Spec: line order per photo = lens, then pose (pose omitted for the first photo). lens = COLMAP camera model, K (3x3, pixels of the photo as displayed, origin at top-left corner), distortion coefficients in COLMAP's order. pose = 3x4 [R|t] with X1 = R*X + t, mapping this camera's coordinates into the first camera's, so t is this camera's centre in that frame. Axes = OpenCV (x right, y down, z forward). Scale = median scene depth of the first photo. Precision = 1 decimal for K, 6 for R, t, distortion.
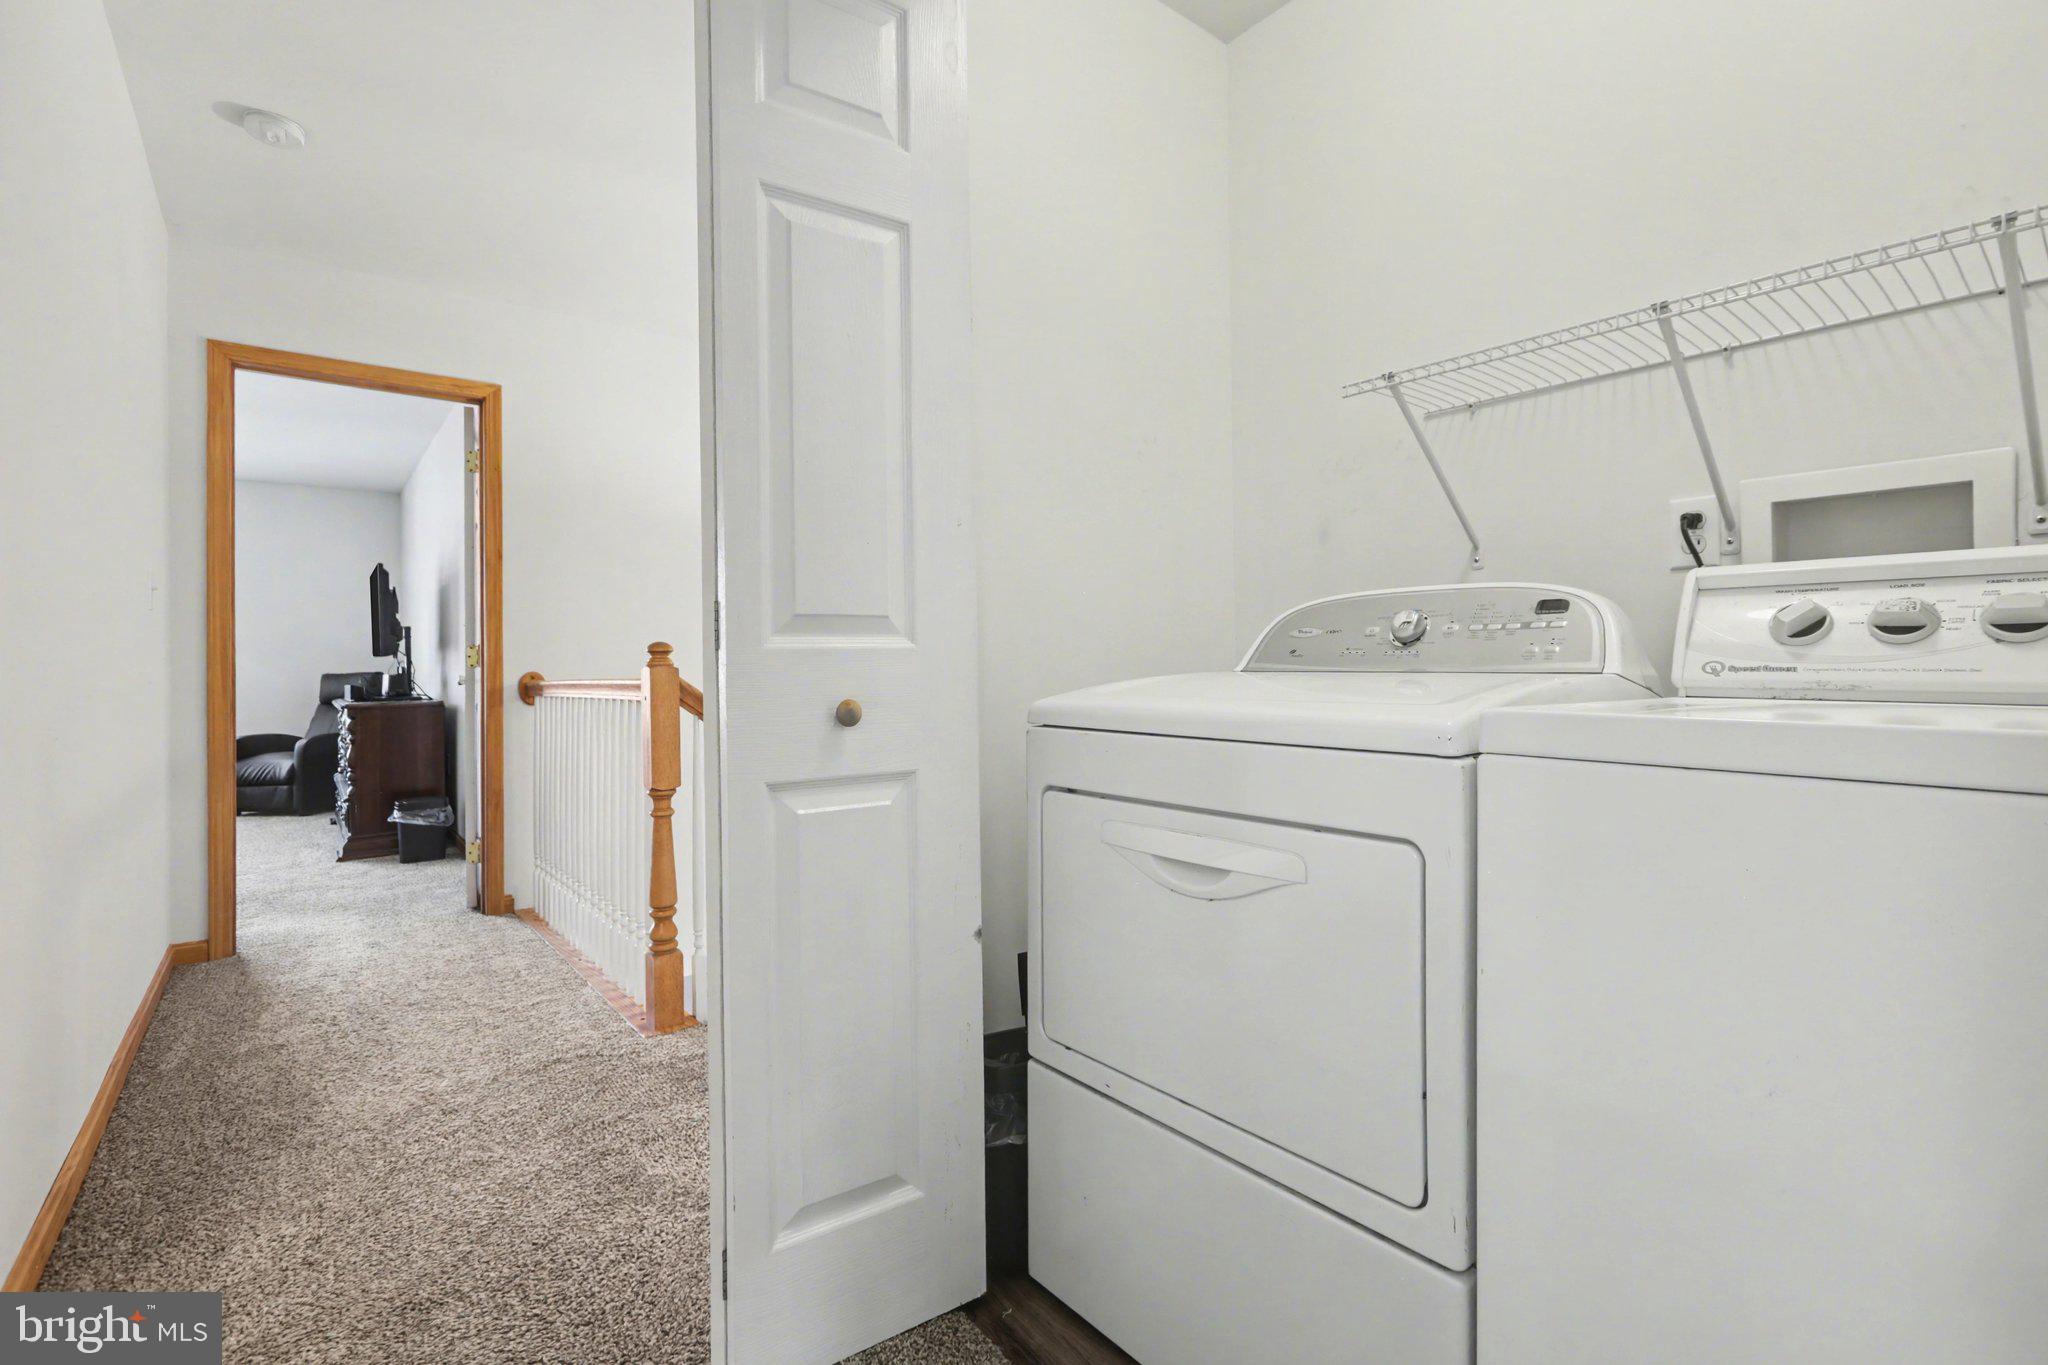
lens RADIAL K [[909.0, 0, 1026.2], [0, 909.0, 711.3], [0, 0, 1]] dist [0.000693, 0.000583]
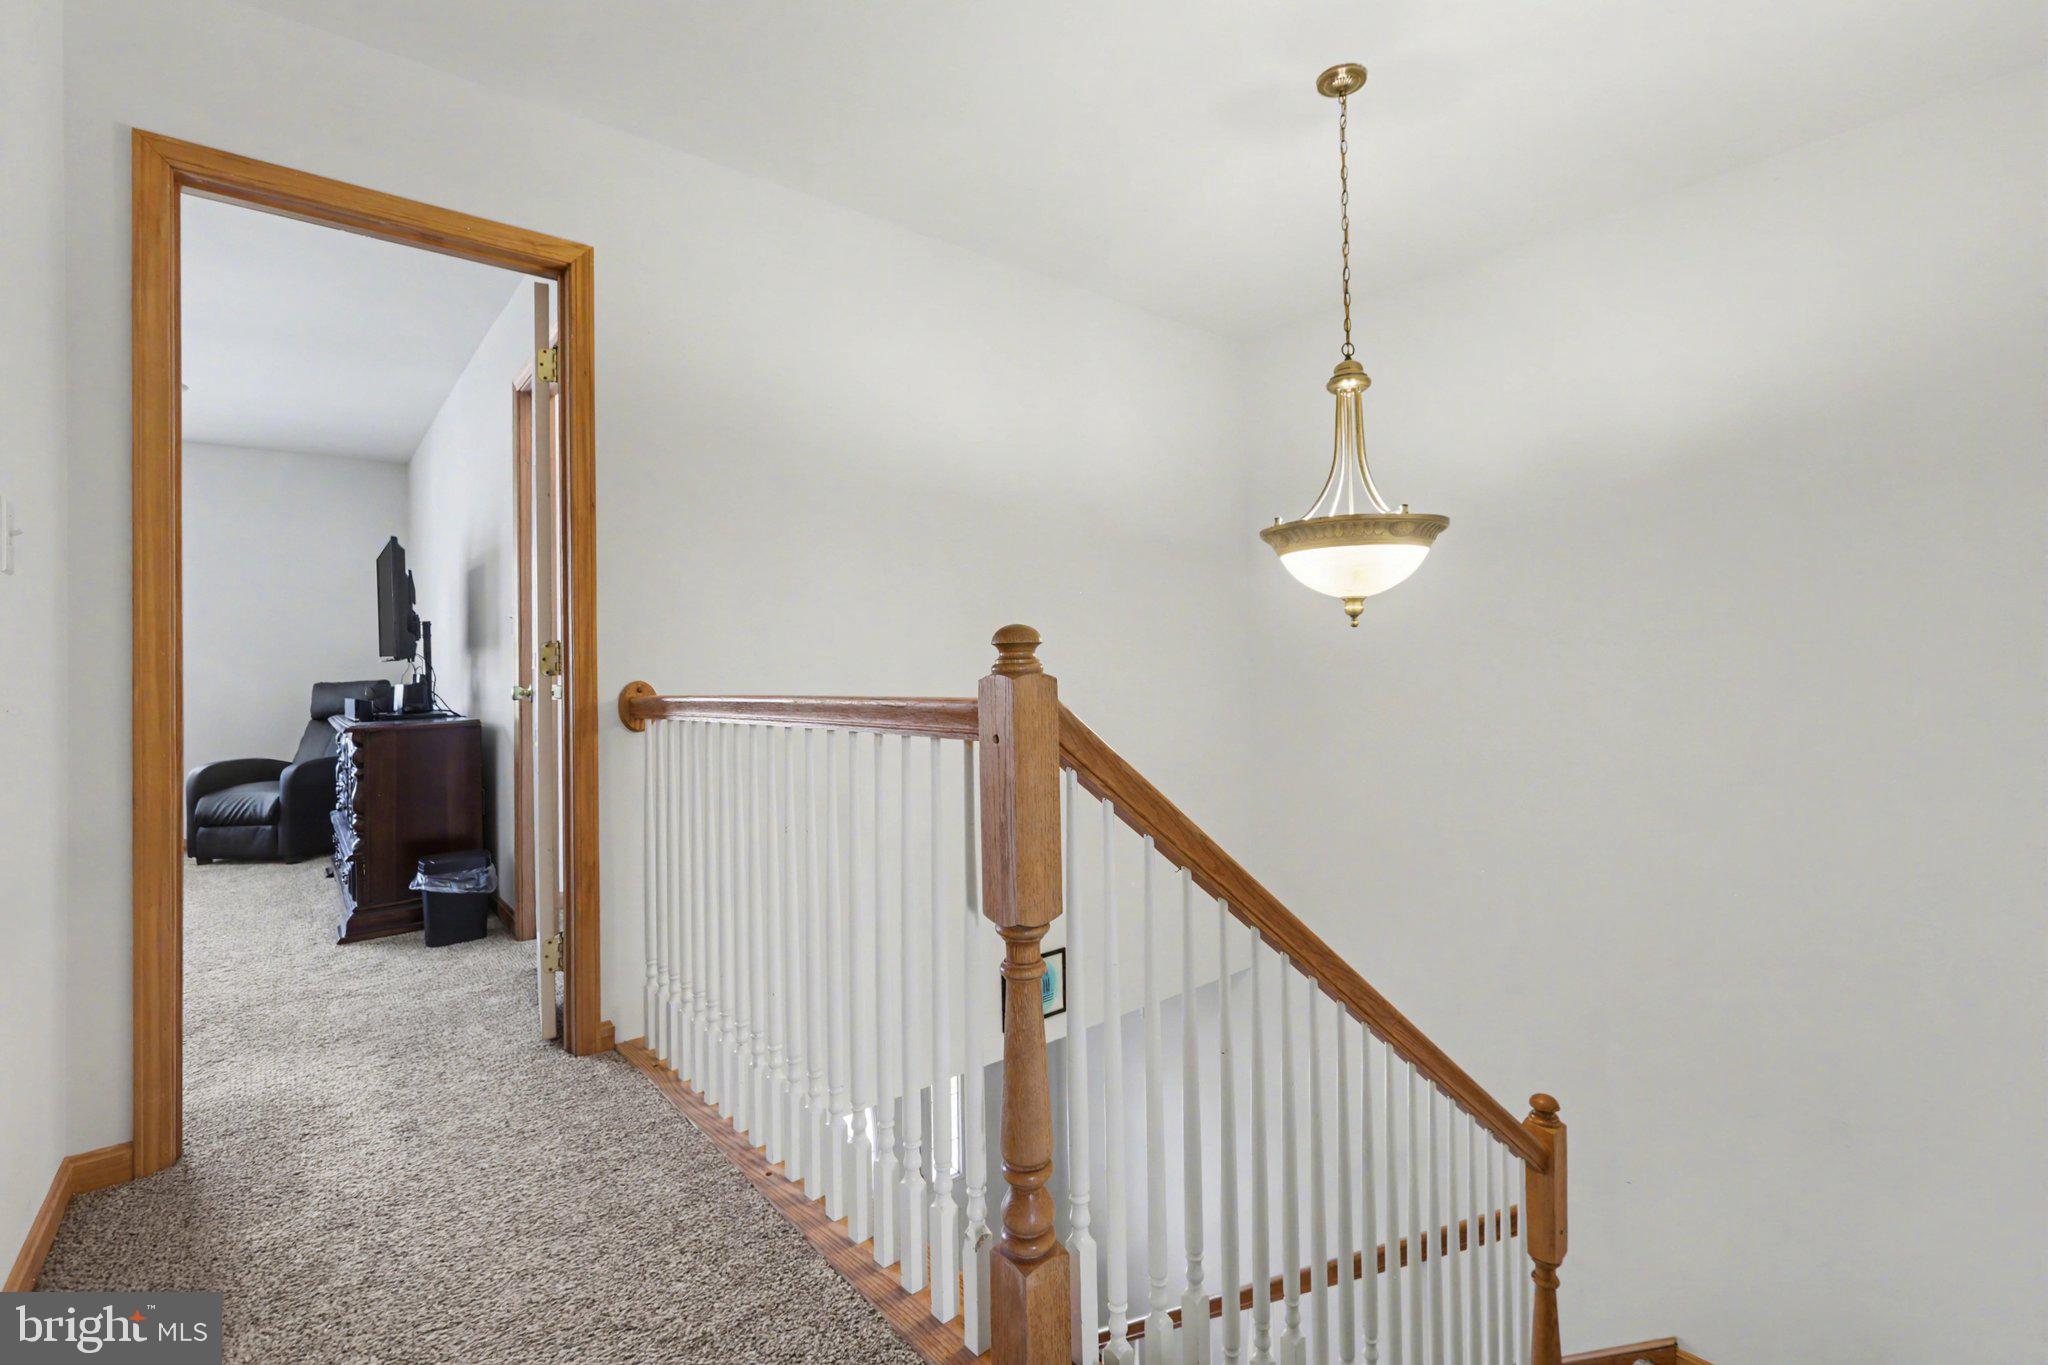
lens RADIAL K [[912.6, 0, 1024.1], [0, 912.6, 706.1], [0, 0, 1]] dist [-0.001885, -0.000885]
pose [[0.999954, -0.006938, 0.006695, -0.216355], [0.006985, 0.999951, -0.007052, -0.015149], [-0.006646, 0.007098, 0.999953, 0.270622]]
